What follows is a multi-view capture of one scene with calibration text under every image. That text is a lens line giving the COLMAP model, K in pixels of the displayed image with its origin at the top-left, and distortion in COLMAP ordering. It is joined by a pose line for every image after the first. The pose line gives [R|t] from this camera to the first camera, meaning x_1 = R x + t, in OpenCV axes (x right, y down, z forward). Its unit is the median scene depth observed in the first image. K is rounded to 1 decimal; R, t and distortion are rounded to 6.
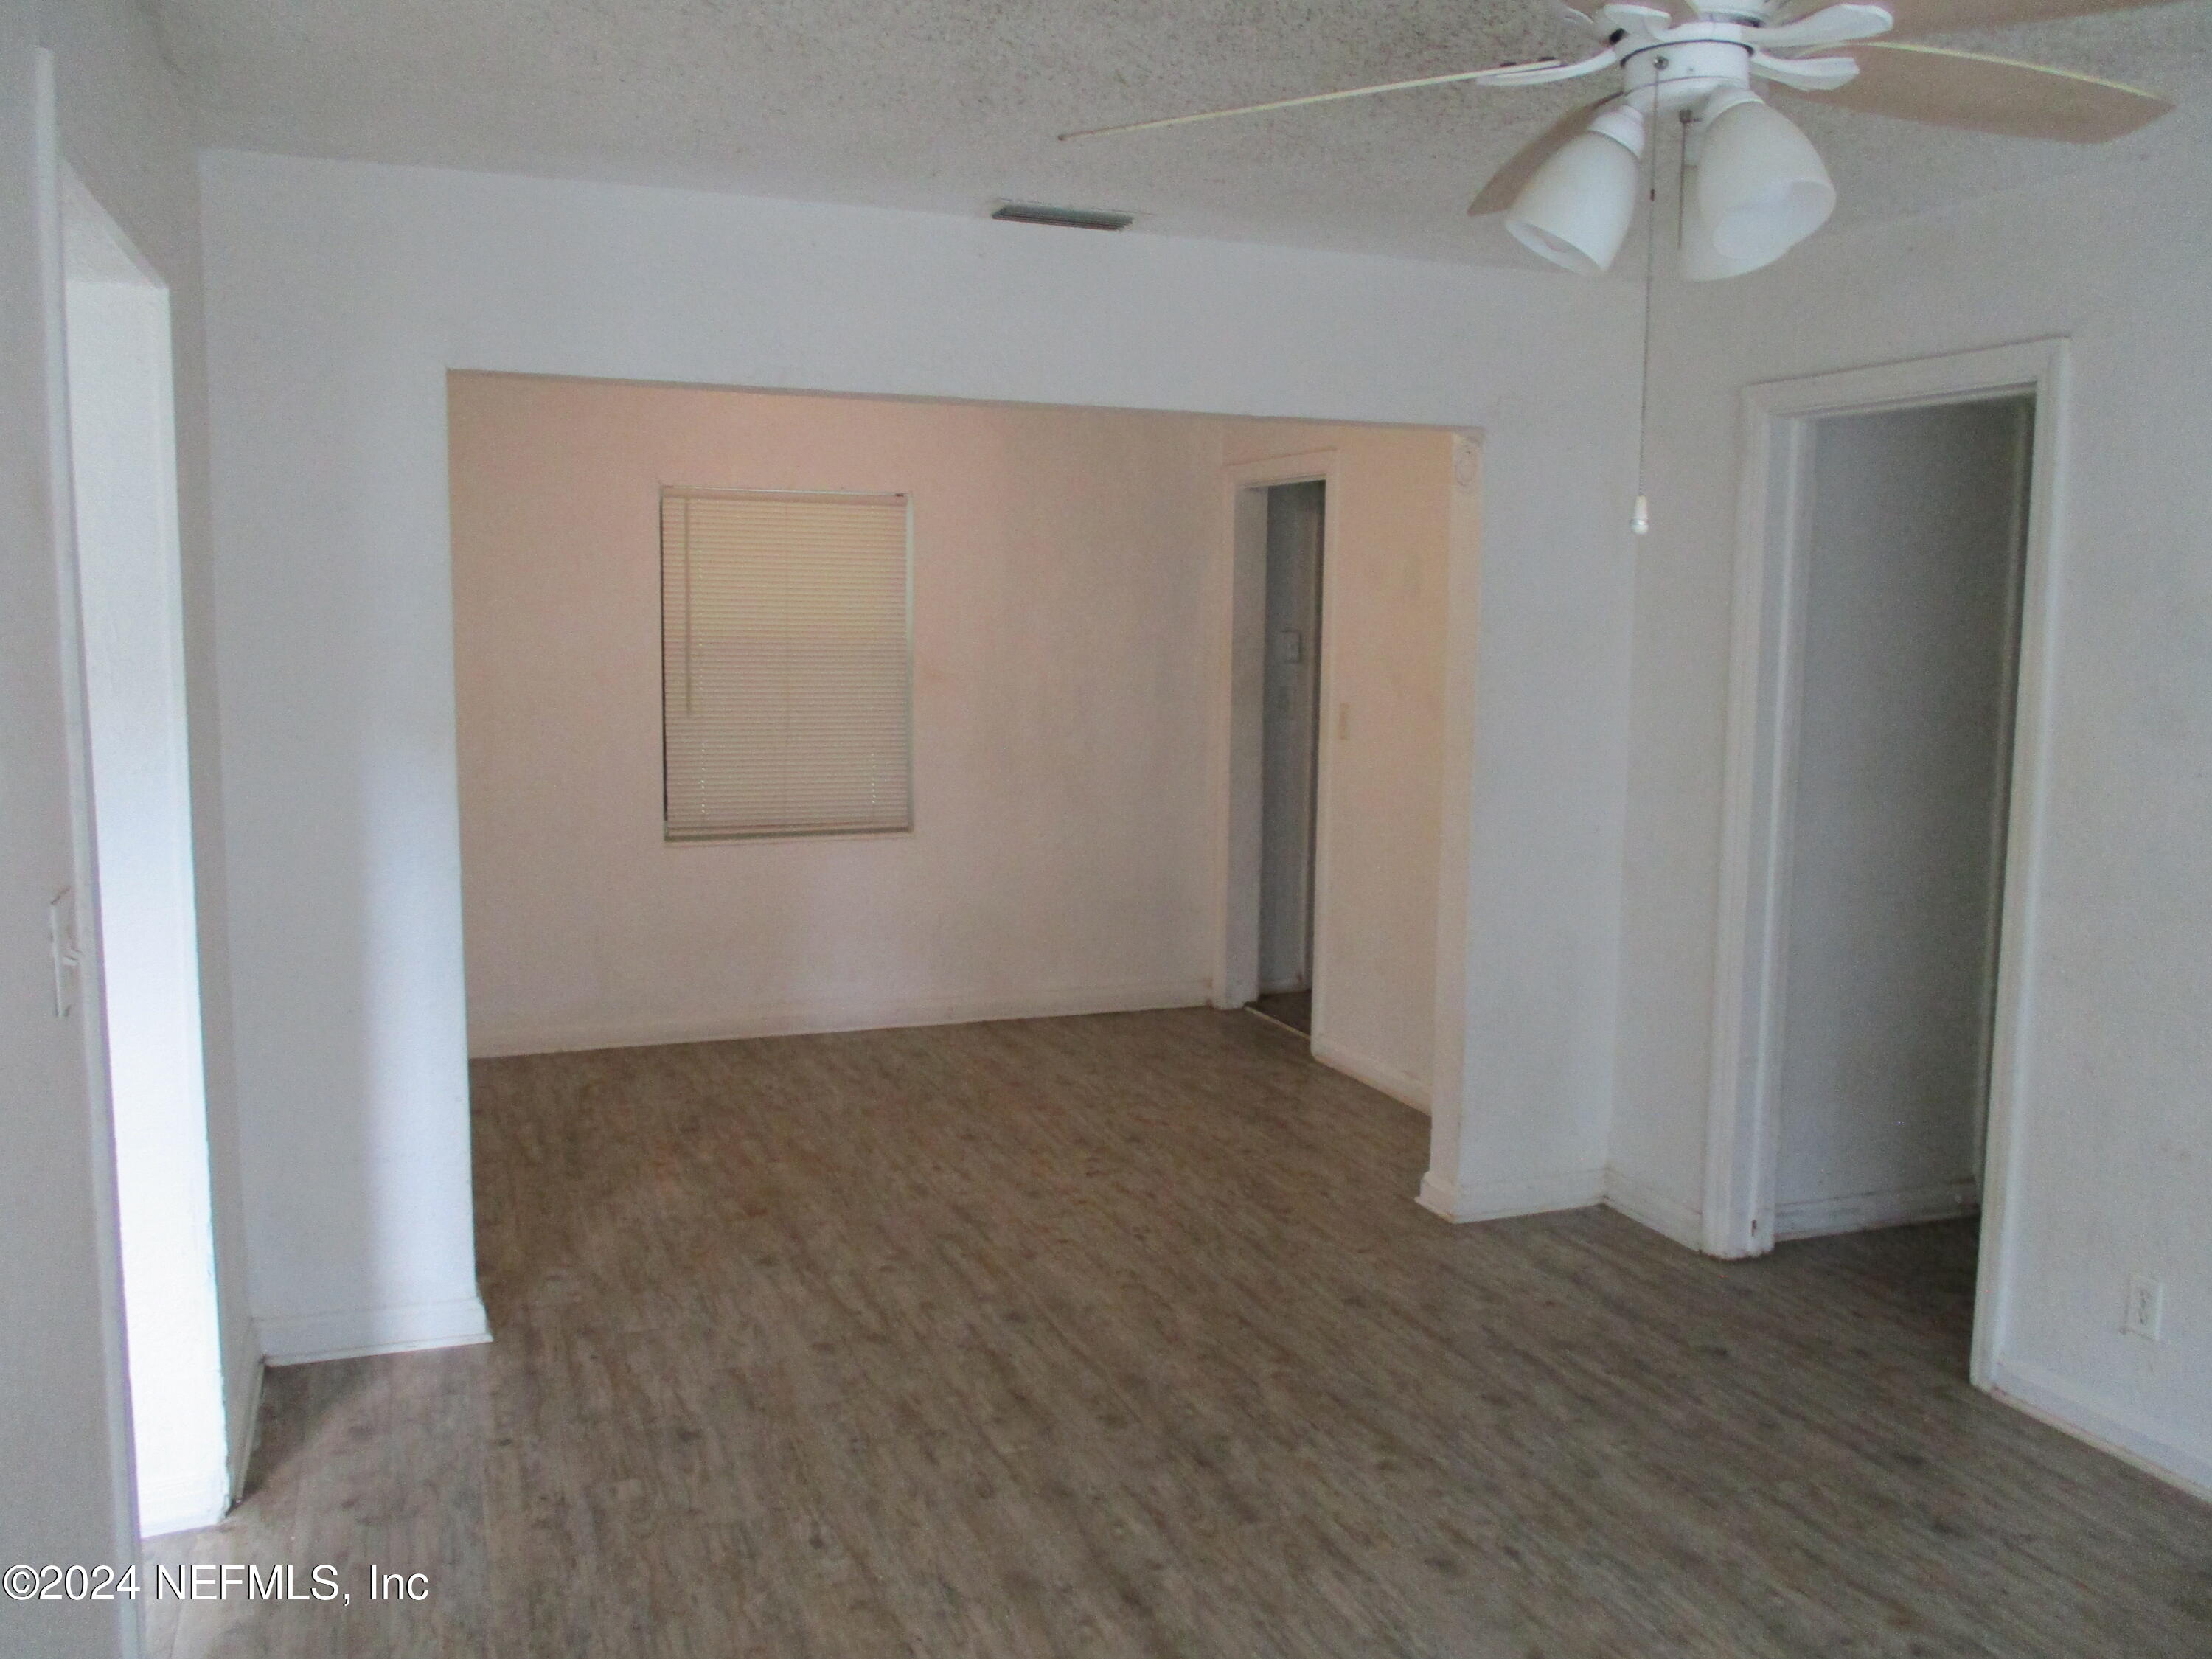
lens RADIAL K [[1808.5, 0, 1116.9], [0, 1808.5, 831.3], [0, 0, 1]] dist [-0.025435, 0.009249]
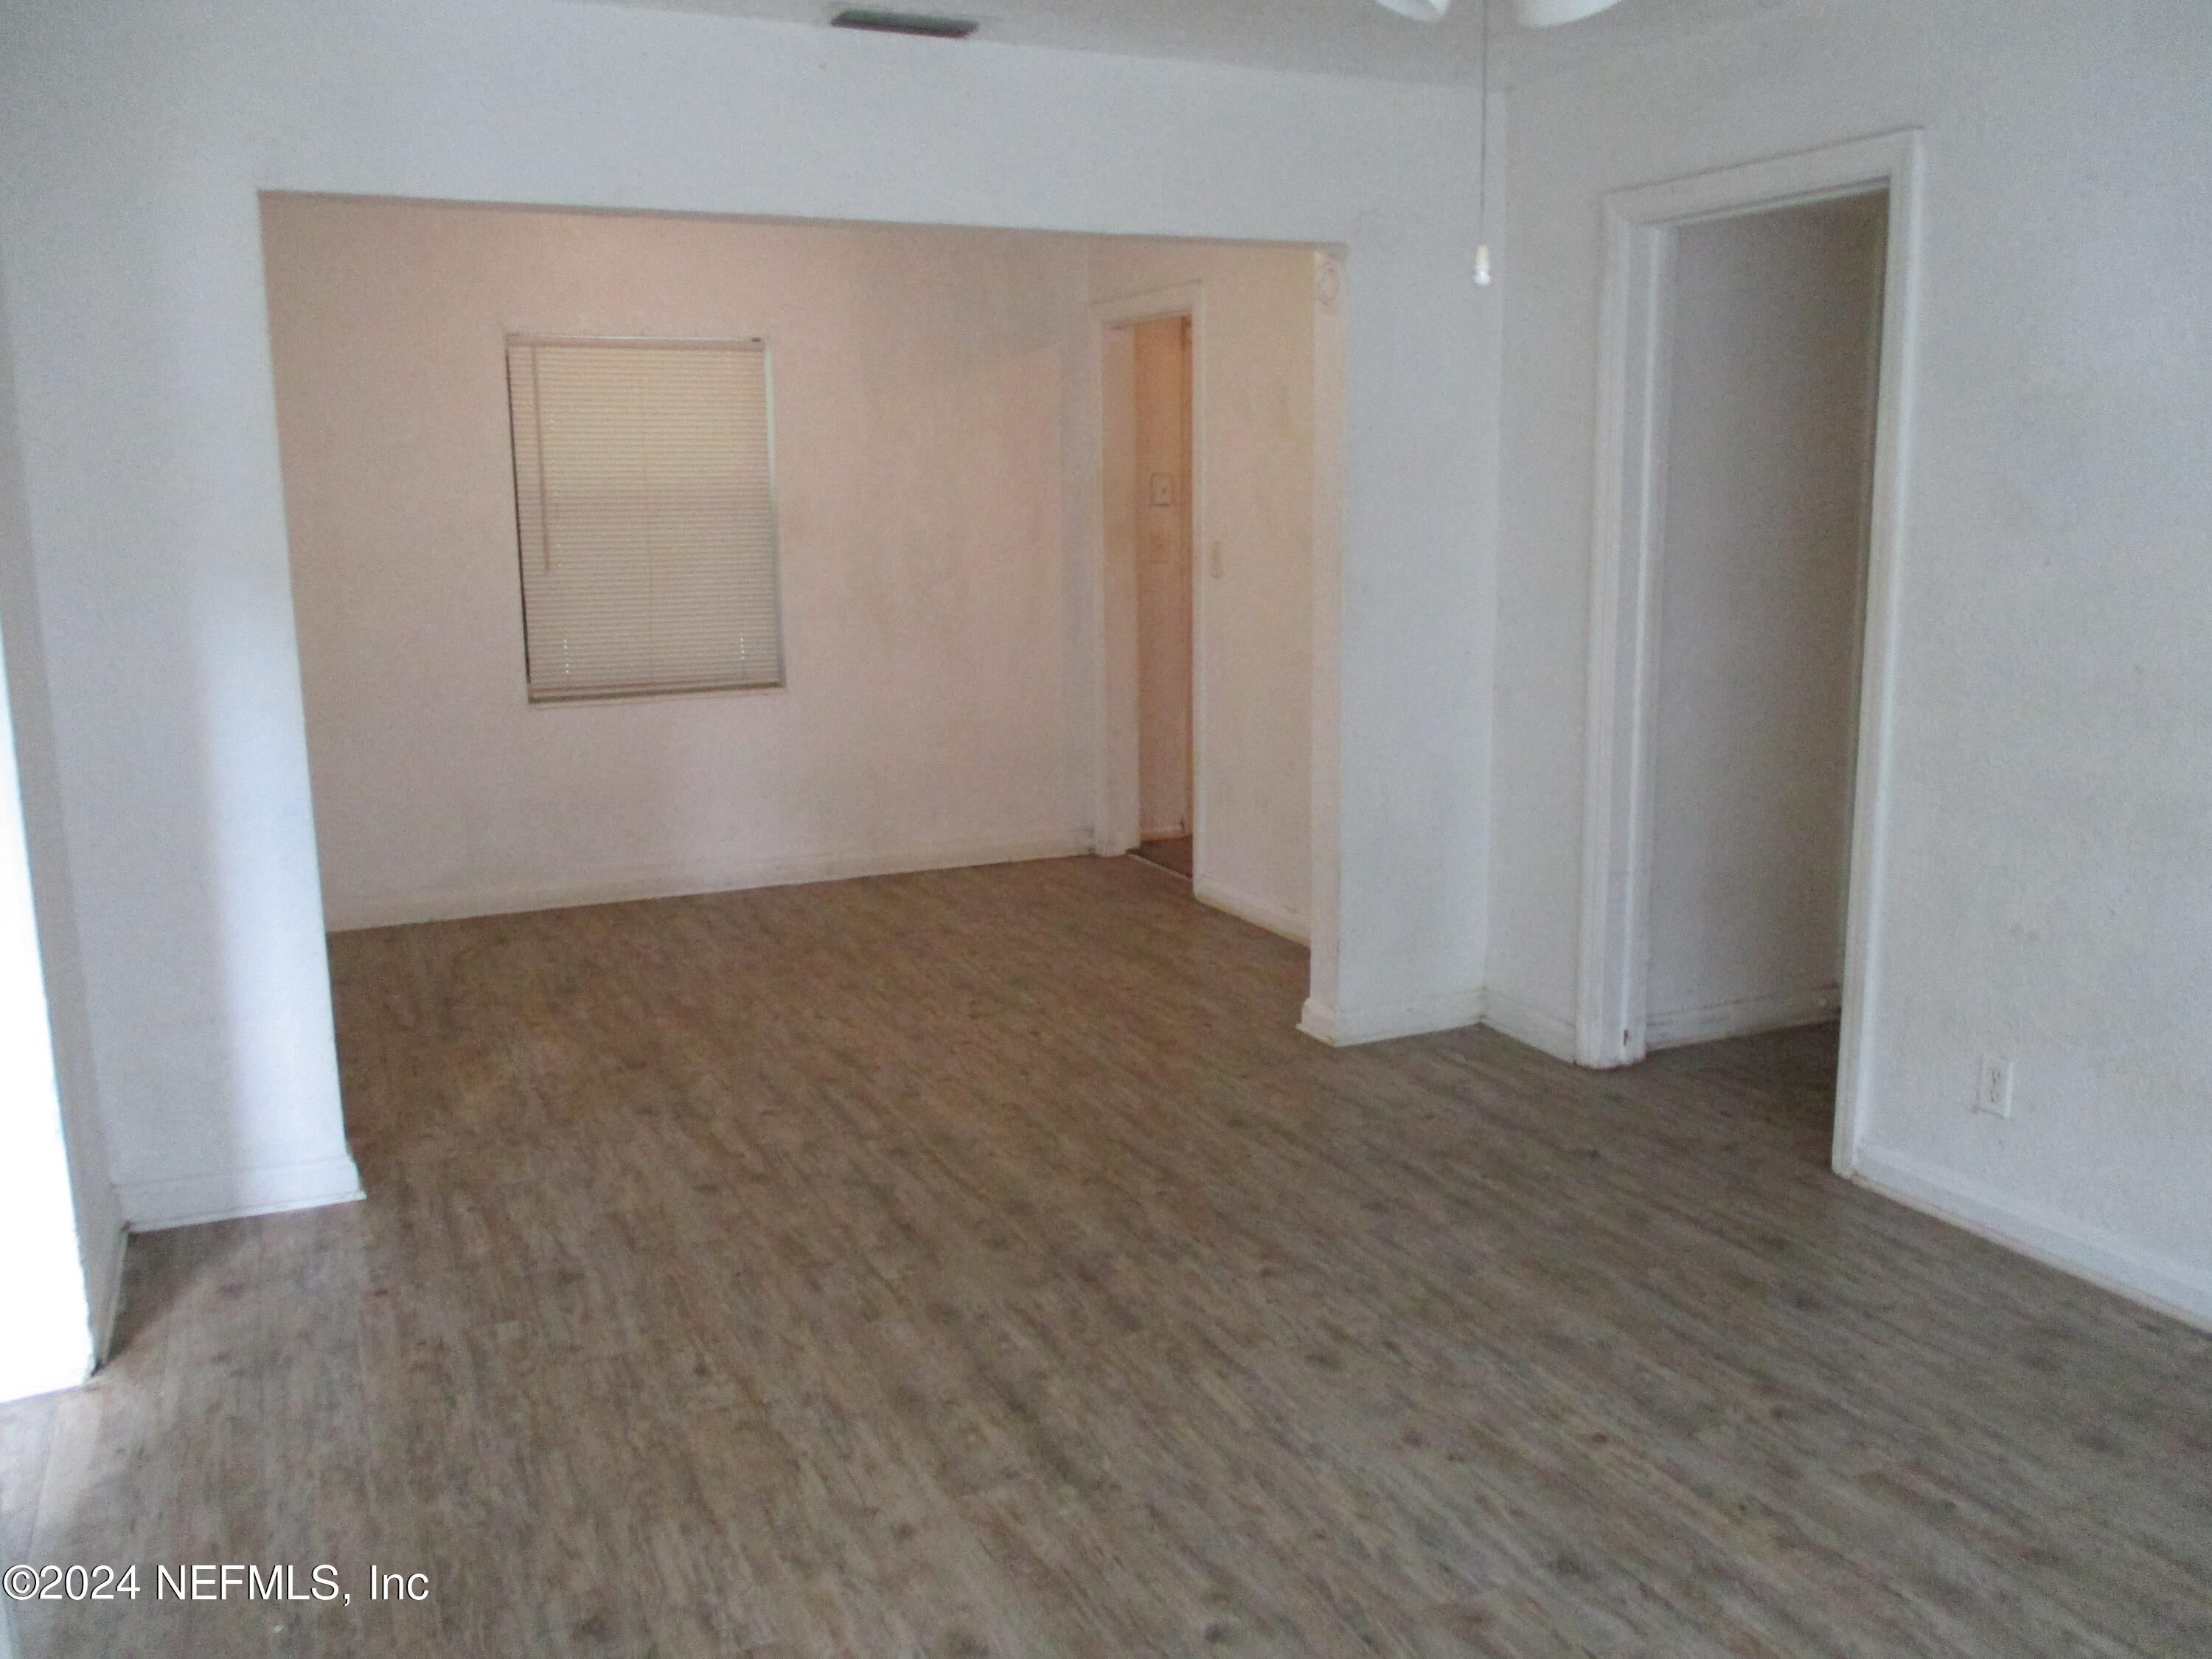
lens RADIAL K [[1808.5, 0, 1112.5], [0, 1808.5, 823.4], [0, 0, 1]] dist [-0.025435, 0.009249]
pose [[0.997796, -0.034521, 0.056662, 0.011422], [0.030809, 0.997402, 0.065122, 0.026582], [-0.058763, -0.063233, 0.996267, 0.008436]]
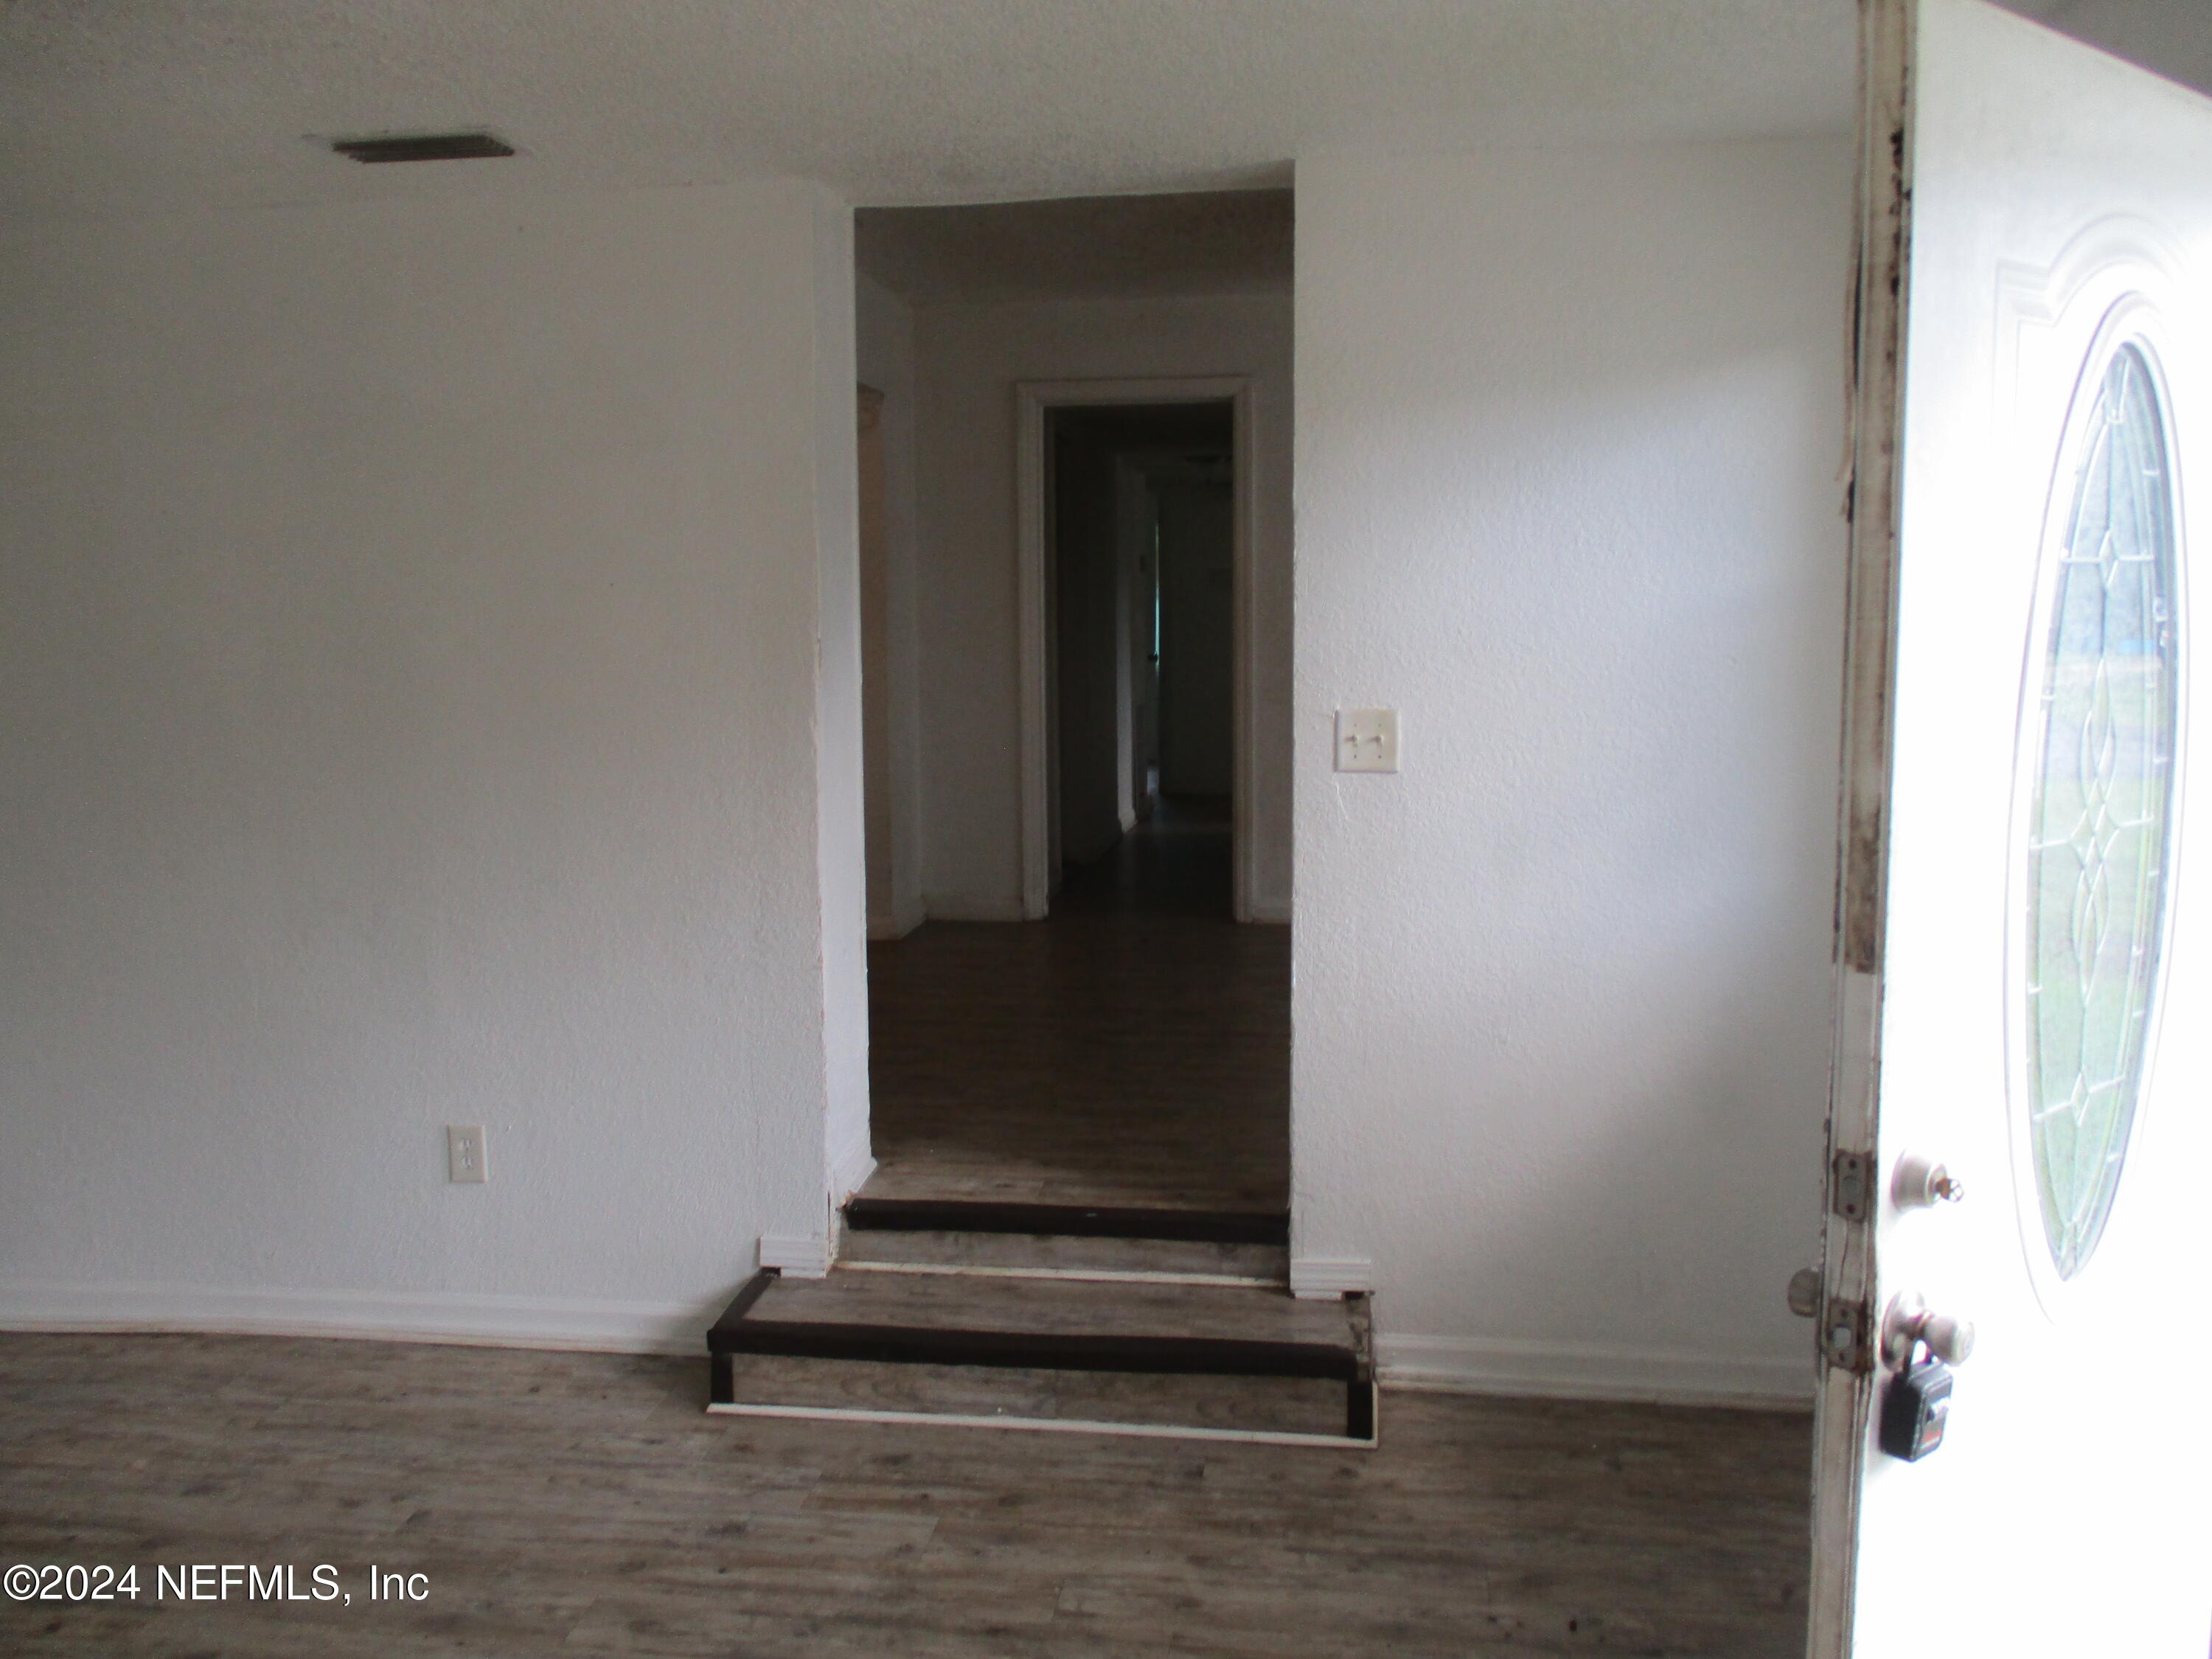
lens RADIAL K [[1808.5, 0, 1104.0], [0, 1808.5, 825.0], [0, 0, 1]] dist [-0.025435, 0.009249]
pose [[0.490255, -0.115460, 0.863897, -1.210194], [0.118659, 0.990800, 0.065082, 0.062228], [-0.863464, 0.070602, 0.499445, 0.154887]]
